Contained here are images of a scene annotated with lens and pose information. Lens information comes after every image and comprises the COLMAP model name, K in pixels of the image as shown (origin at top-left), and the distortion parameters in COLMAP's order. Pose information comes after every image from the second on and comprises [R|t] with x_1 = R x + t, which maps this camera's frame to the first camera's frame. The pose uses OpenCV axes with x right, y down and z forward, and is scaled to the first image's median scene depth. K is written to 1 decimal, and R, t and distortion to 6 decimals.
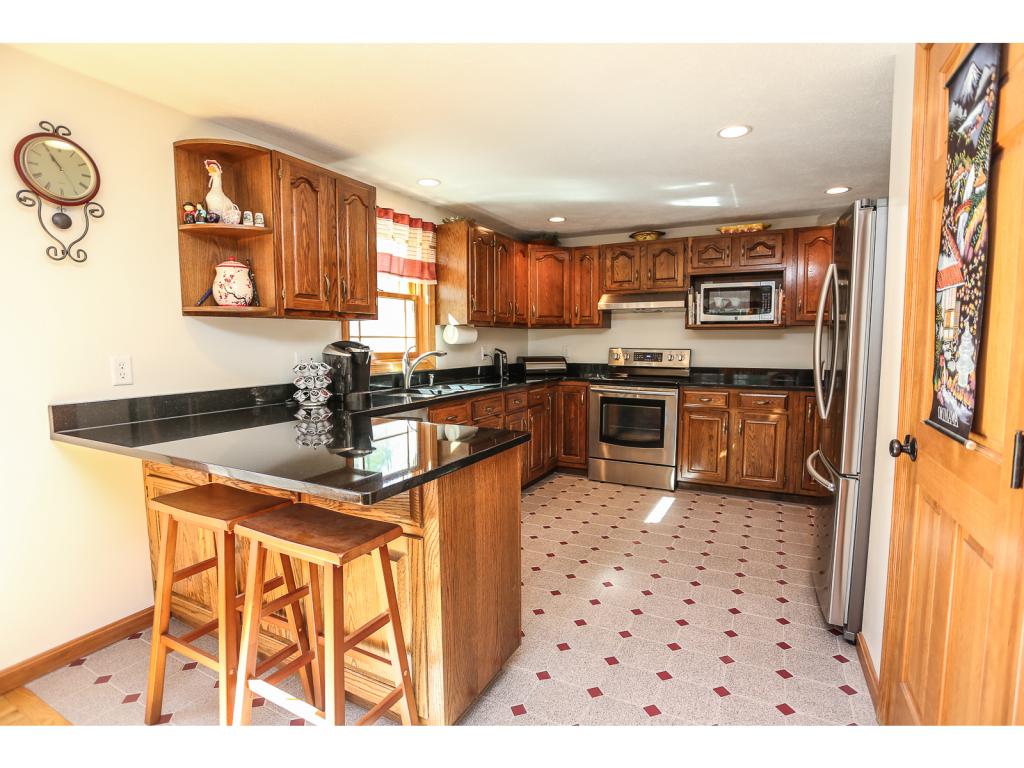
lens RADIAL K [[548.8, 0, 492.9], [0, 548.8, 385.8], [0, 0, 1]] dist [-0.003704, -0.000475]
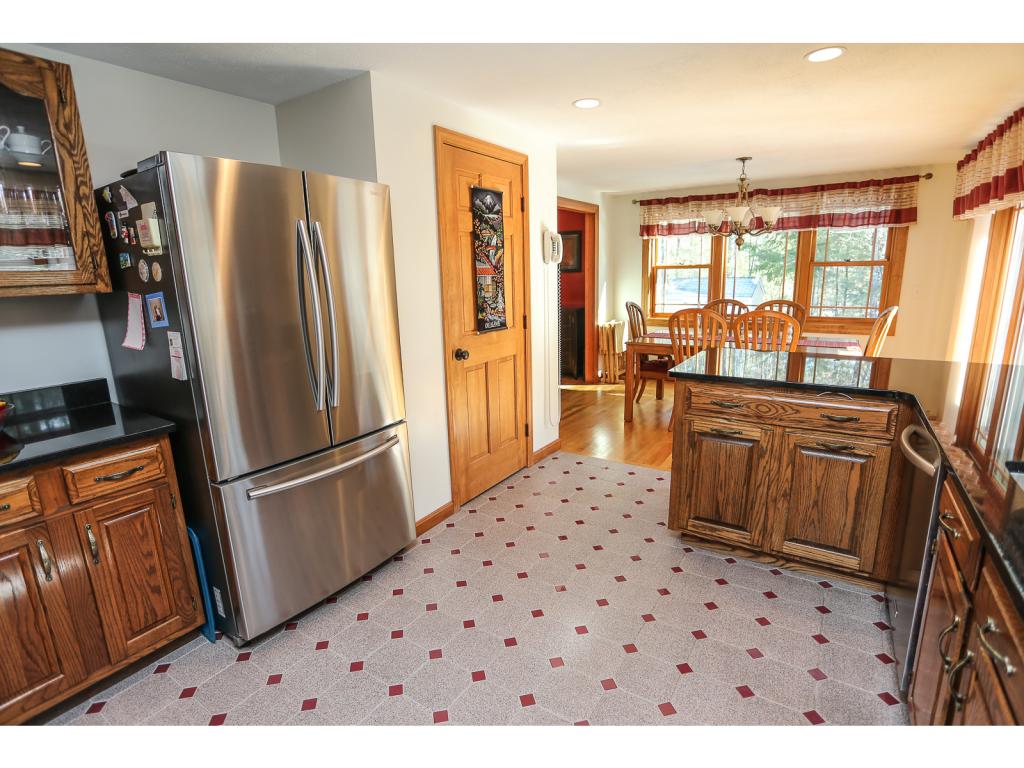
lens RADIAL K [[548.8, 0, 492.9], [0, 548.8, 385.8], [0, 0, 1]] dist [-0.003704, -0.000475]
pose [[-0.995138, 0.004704, 0.098382, 0.295780], [0.032425, 0.958826, 0.282136, -0.218555], [-0.093004, 0.283954, -0.954317, 1.909062]]
